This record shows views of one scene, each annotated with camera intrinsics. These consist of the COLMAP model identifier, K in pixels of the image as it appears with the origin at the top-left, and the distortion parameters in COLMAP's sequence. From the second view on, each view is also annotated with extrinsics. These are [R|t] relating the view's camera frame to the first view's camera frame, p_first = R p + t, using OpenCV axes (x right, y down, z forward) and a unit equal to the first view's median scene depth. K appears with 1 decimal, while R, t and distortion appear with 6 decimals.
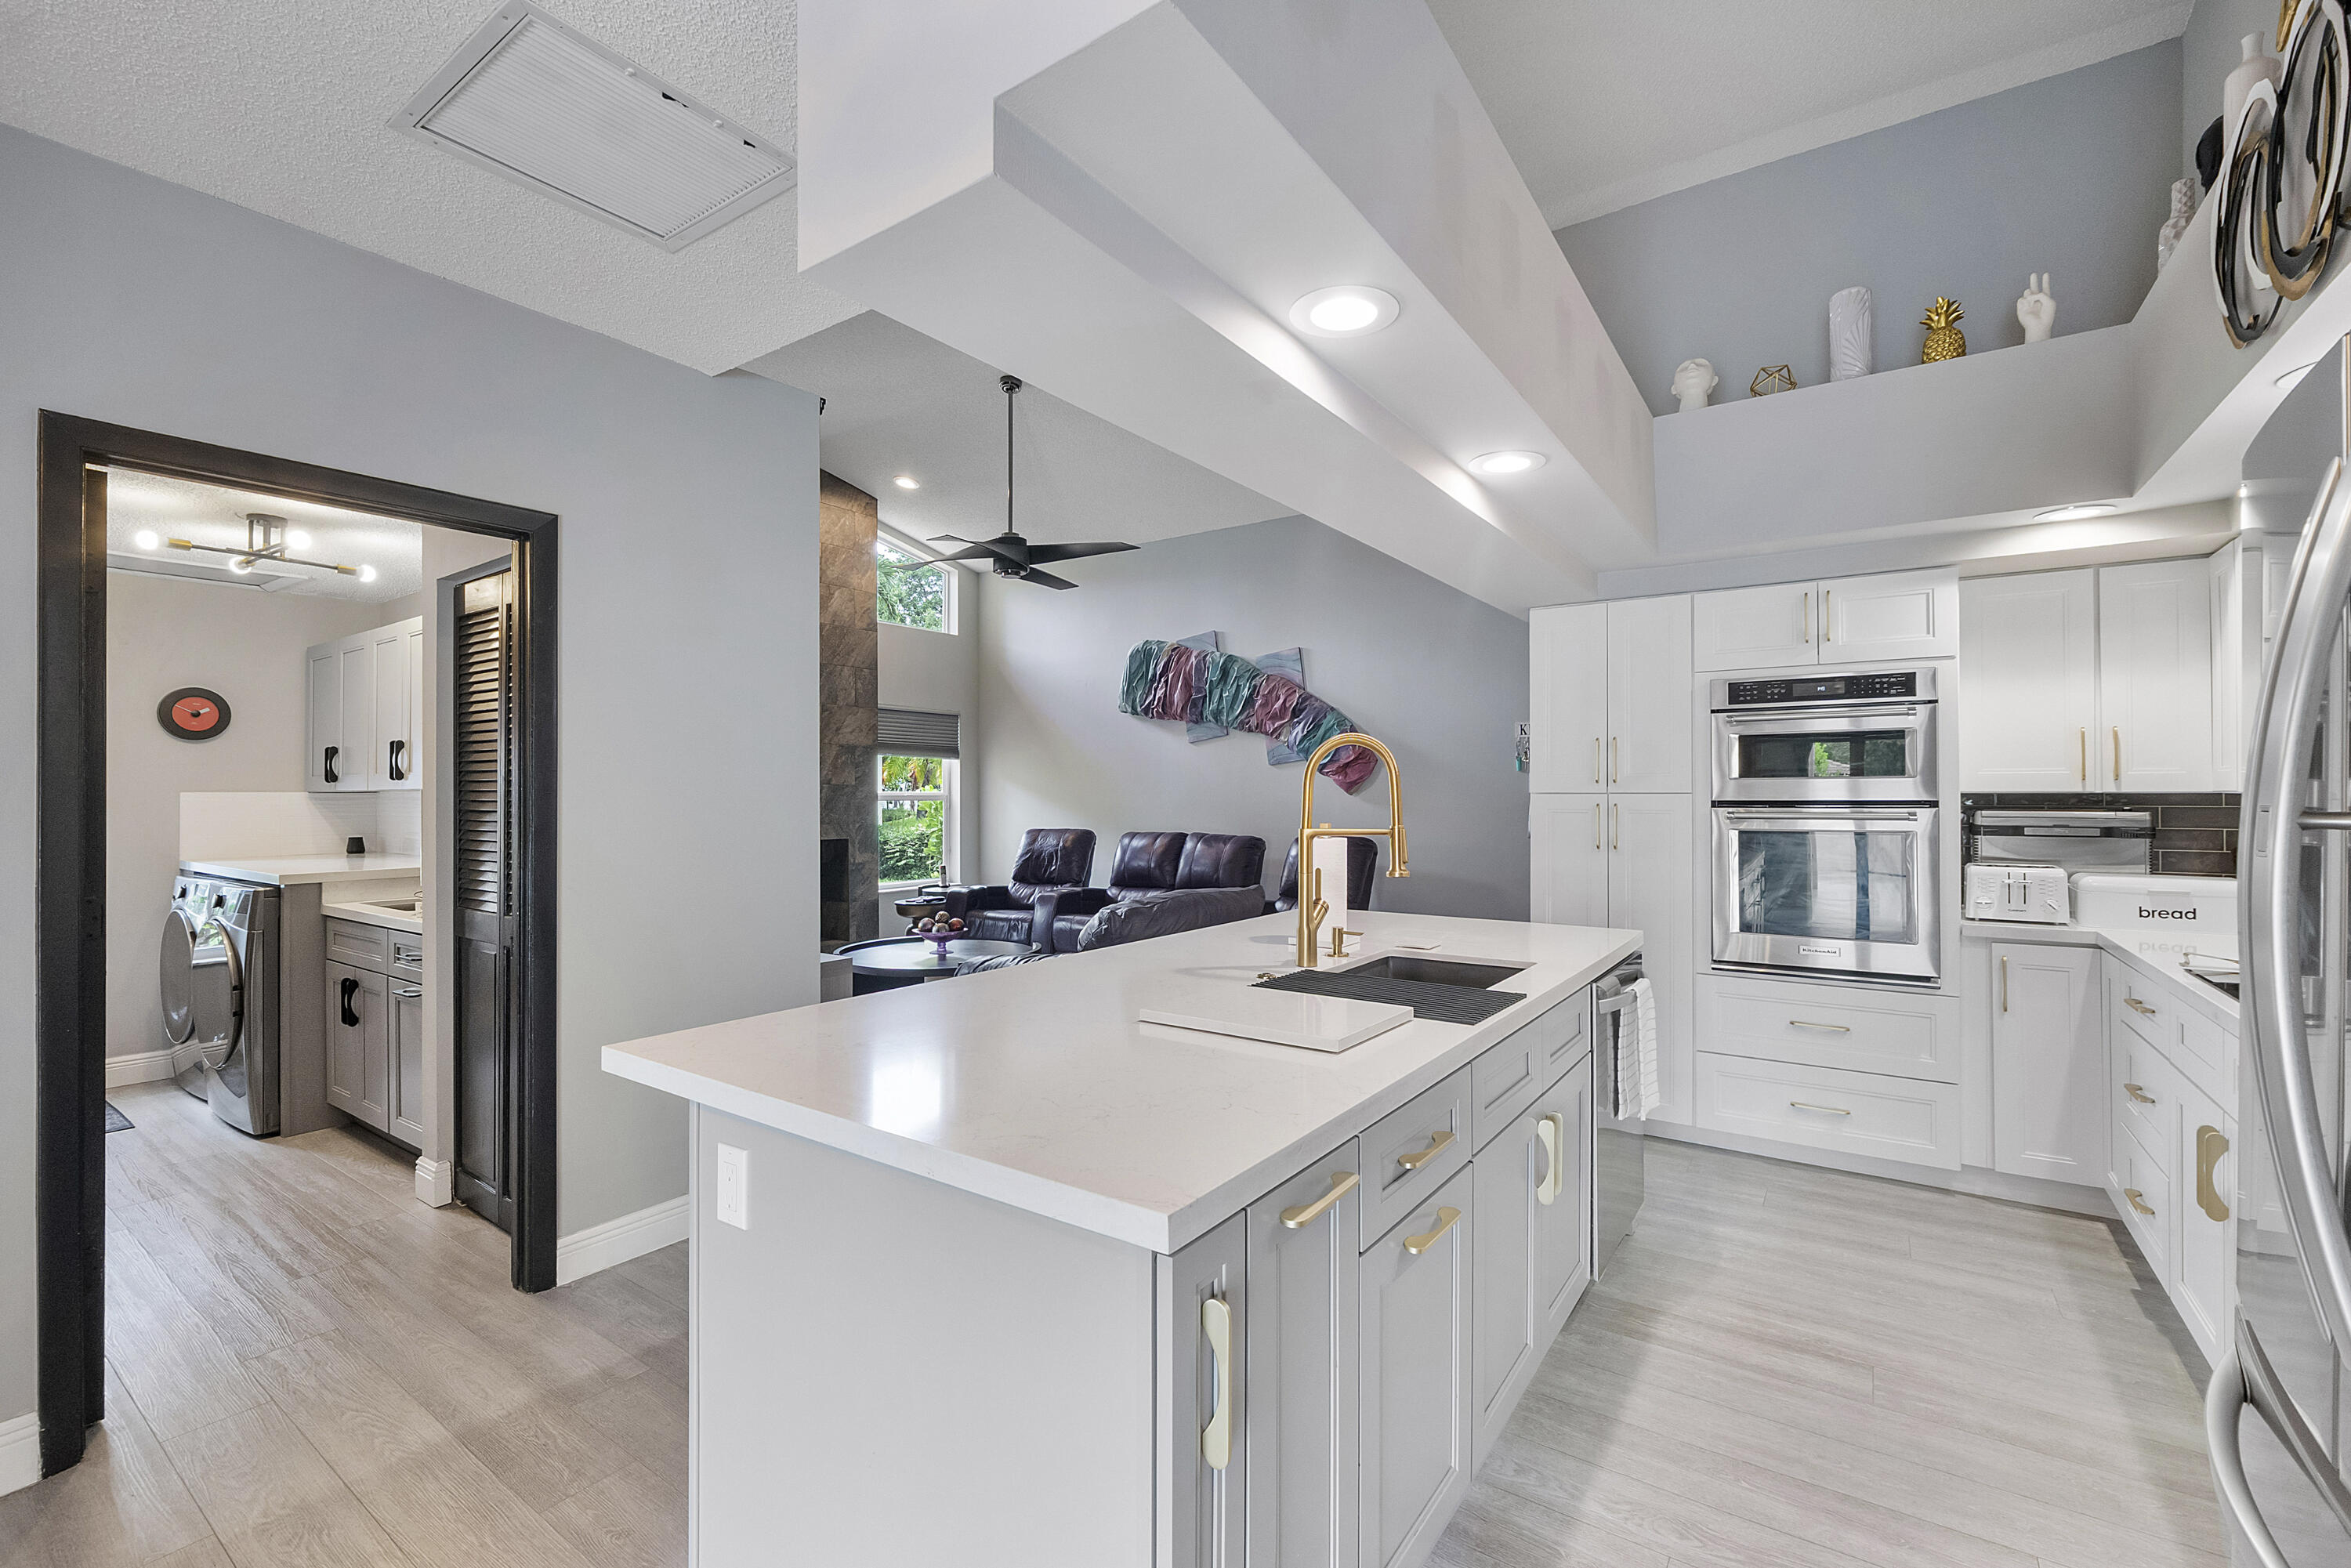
lens RADIAL K [[1001.6, 0, 1181.4], [0, 1001.6, 781.9], [0, 0, 1]] dist [-0.007770, 0.000346]
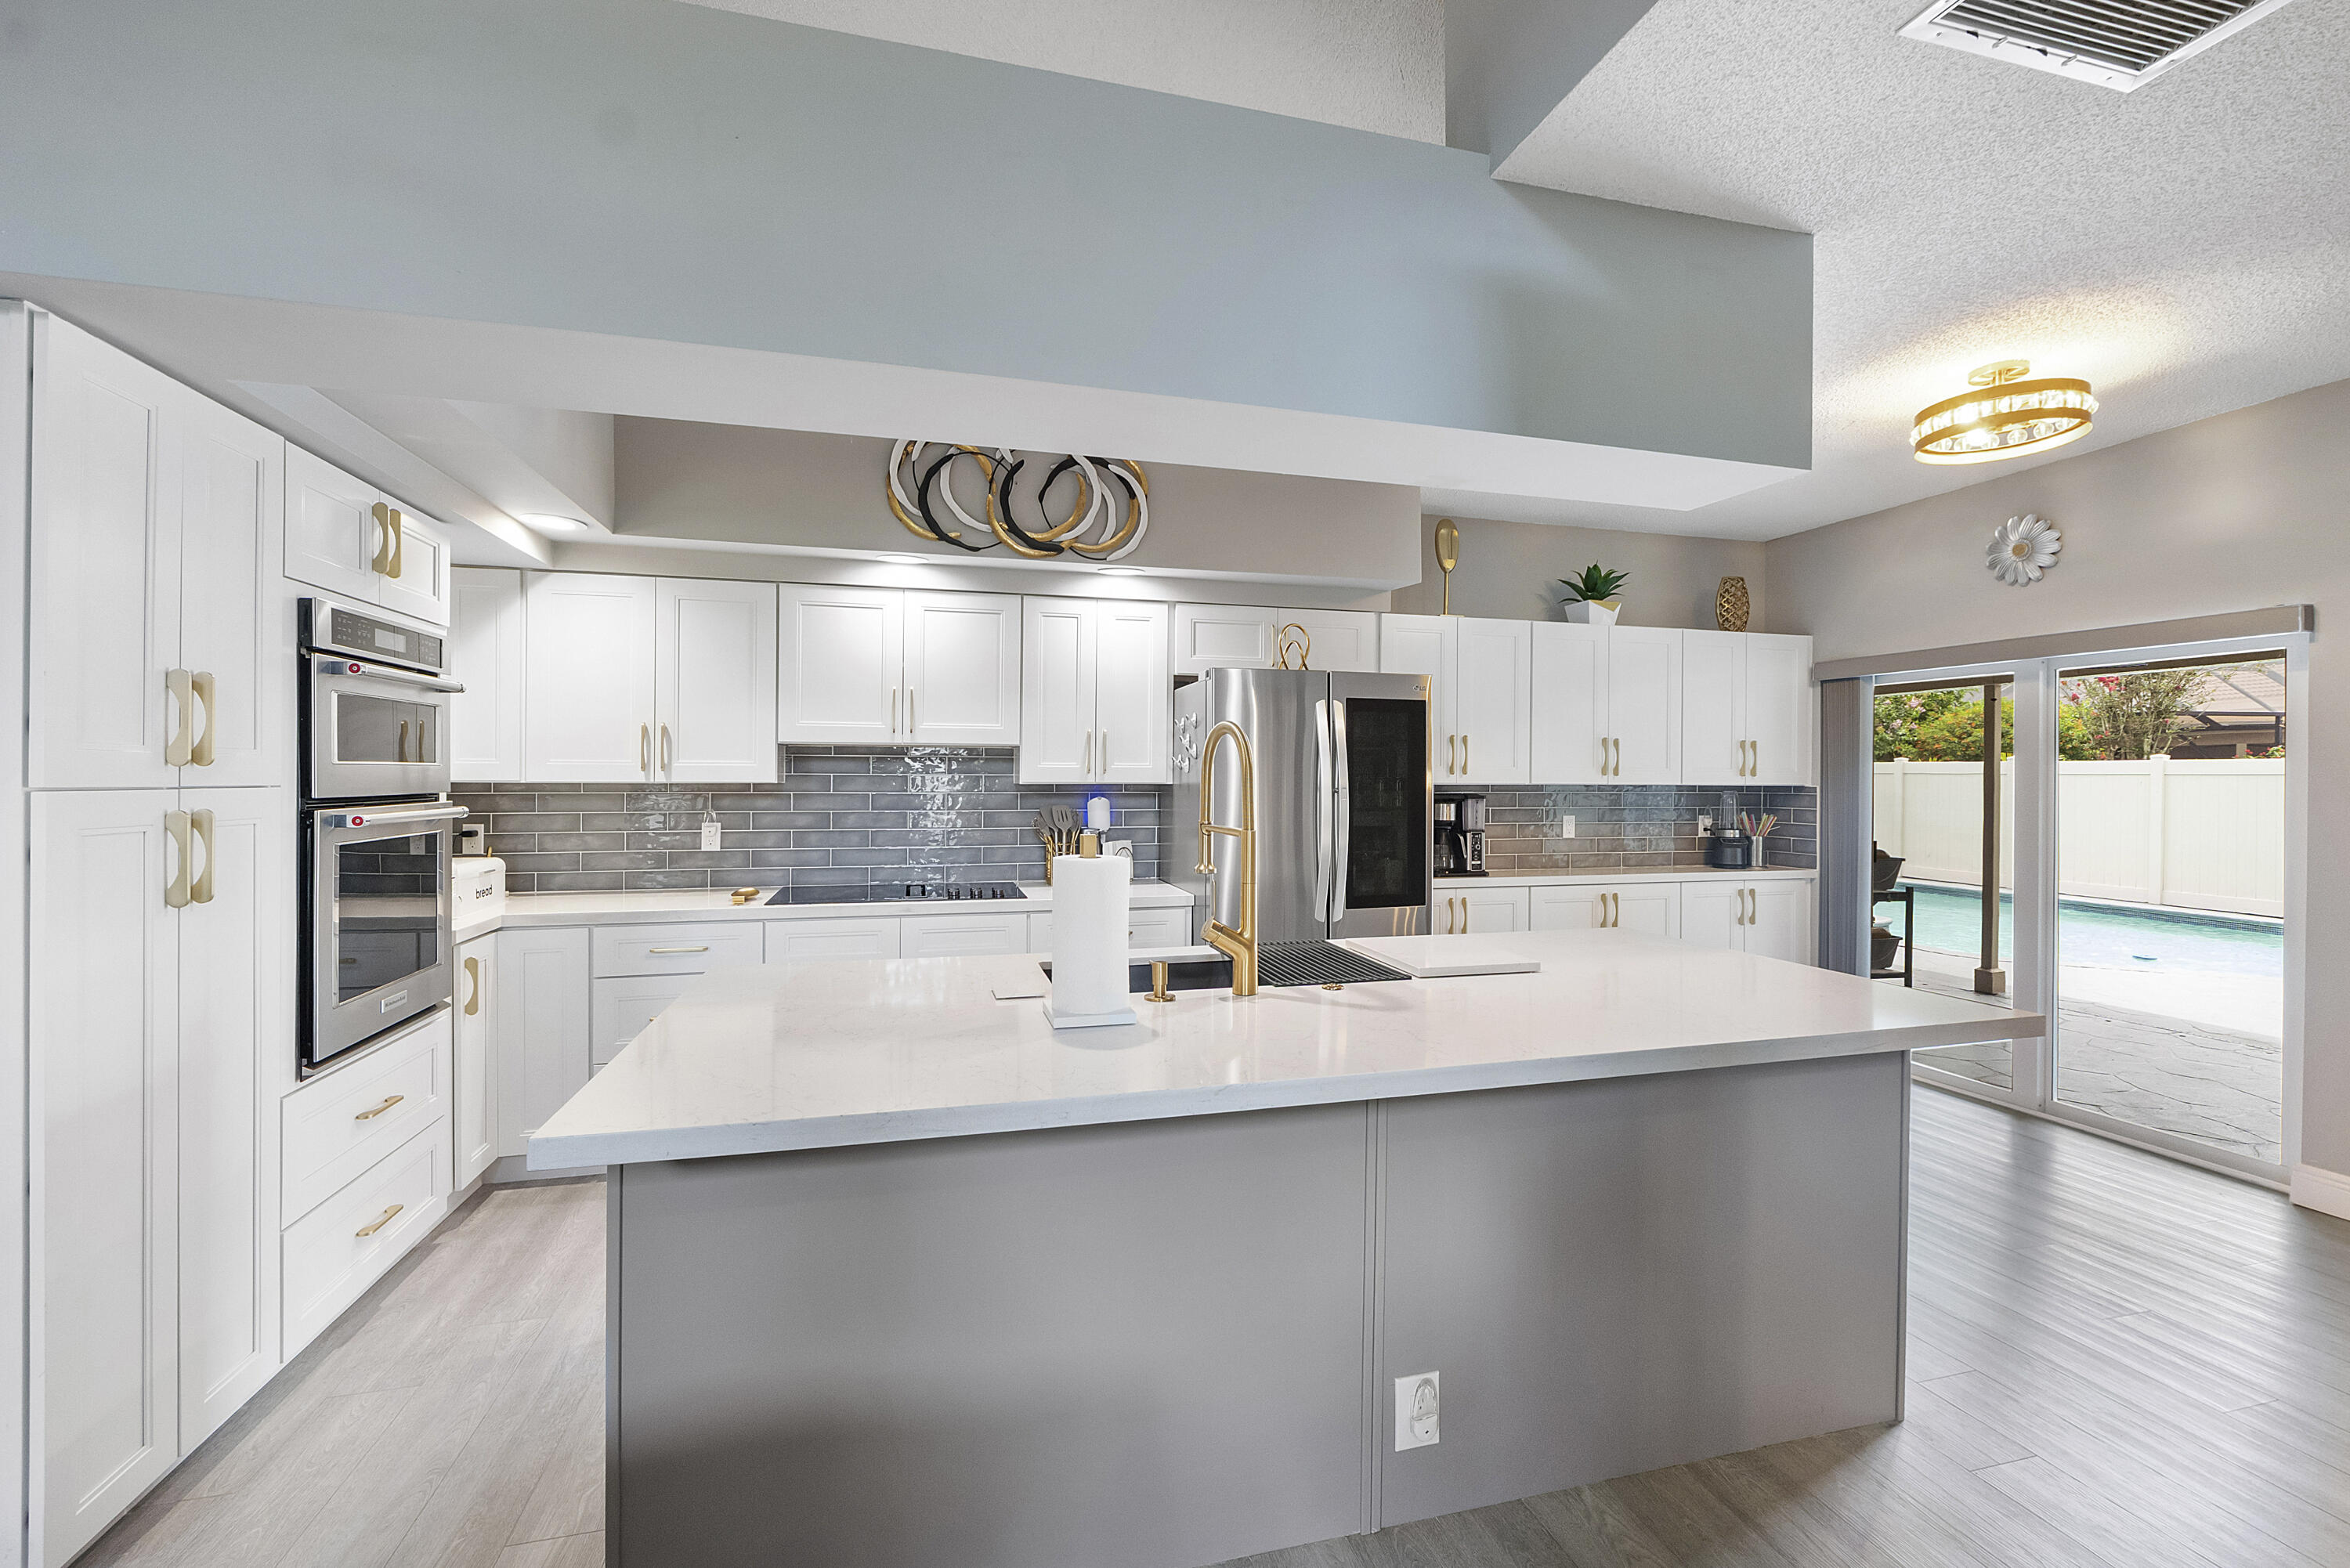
lens RADIAL K [[995.9, 0, 1178.8], [0, 995.9, 784.5], [0, 0, 1]] dist [-0.009606, -0.000371]
pose [[-0.764692, -0.006246, 0.644366, -0.277048], [-0.009497, 0.999954, -0.001579, 0.007112], [-0.644326, -0.007327, -0.764715, 1.237452]]
